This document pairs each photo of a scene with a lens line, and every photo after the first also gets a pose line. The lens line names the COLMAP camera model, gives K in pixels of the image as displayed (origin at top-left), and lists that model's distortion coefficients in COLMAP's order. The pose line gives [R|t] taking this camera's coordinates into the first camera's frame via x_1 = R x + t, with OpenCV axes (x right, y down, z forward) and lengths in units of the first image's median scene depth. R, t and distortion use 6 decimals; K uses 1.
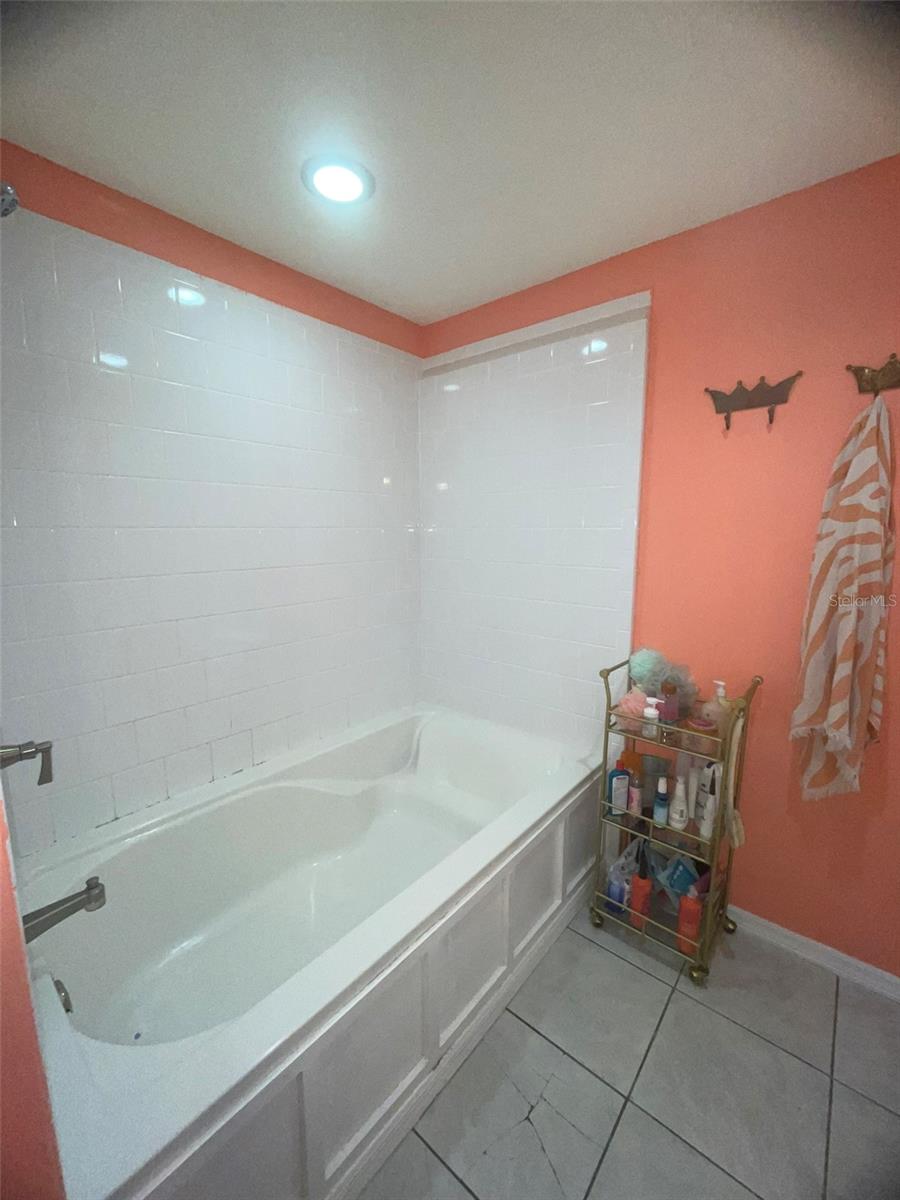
lens RADIAL K [[484.5, 0, 451.7], [0, 484.5, 601.4], [0, 0, 1]] dist [-0.004312, 0.000038]
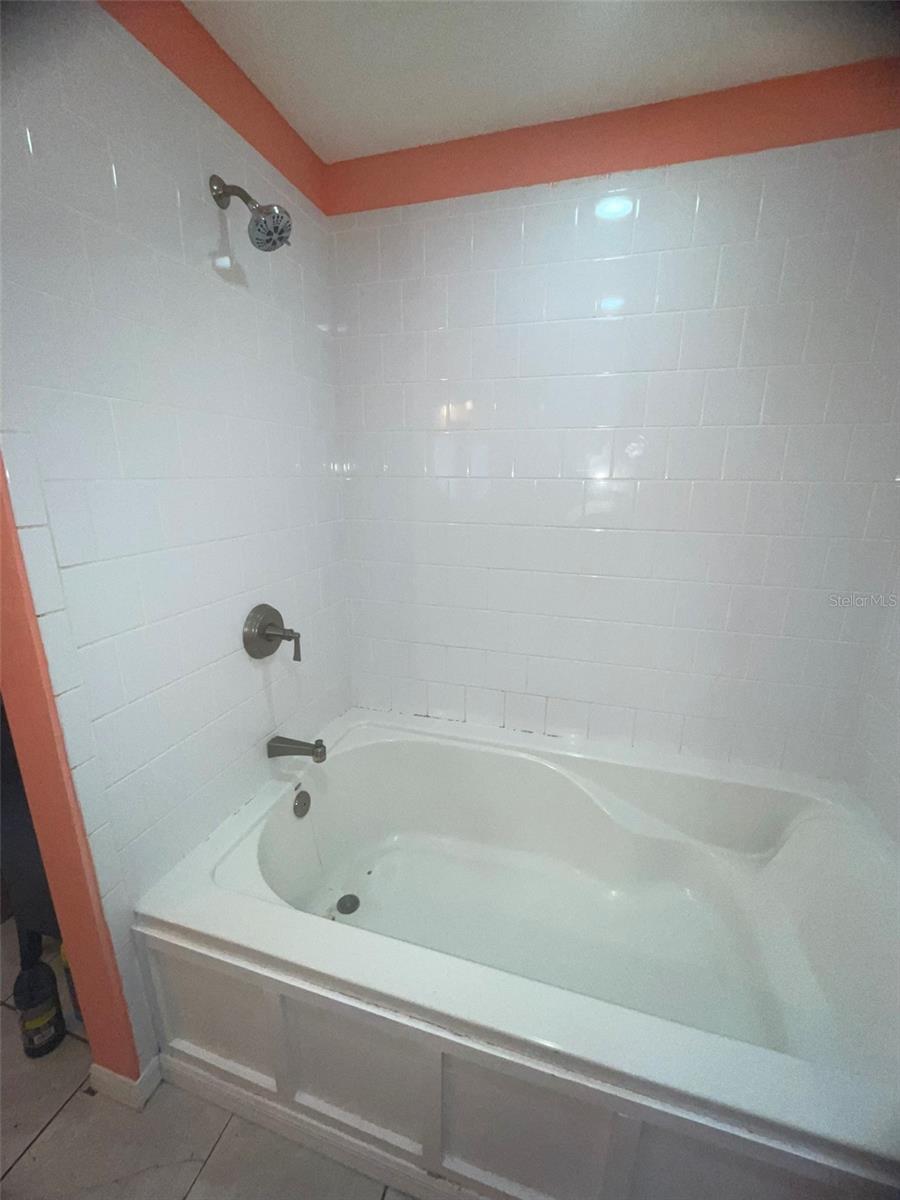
lens RADIAL K [[485.7, 0, 450.0], [0, 485.7, 600.0], [0, 0, 1]] dist [0.000528, -0.000284]
pose [[0.394672, 0.233478, -0.888663, 0.532584], [-0.143042, 0.970997, 0.191583, -0.127733], [0.907620, 0.051503, 0.416622, 0.732148]]
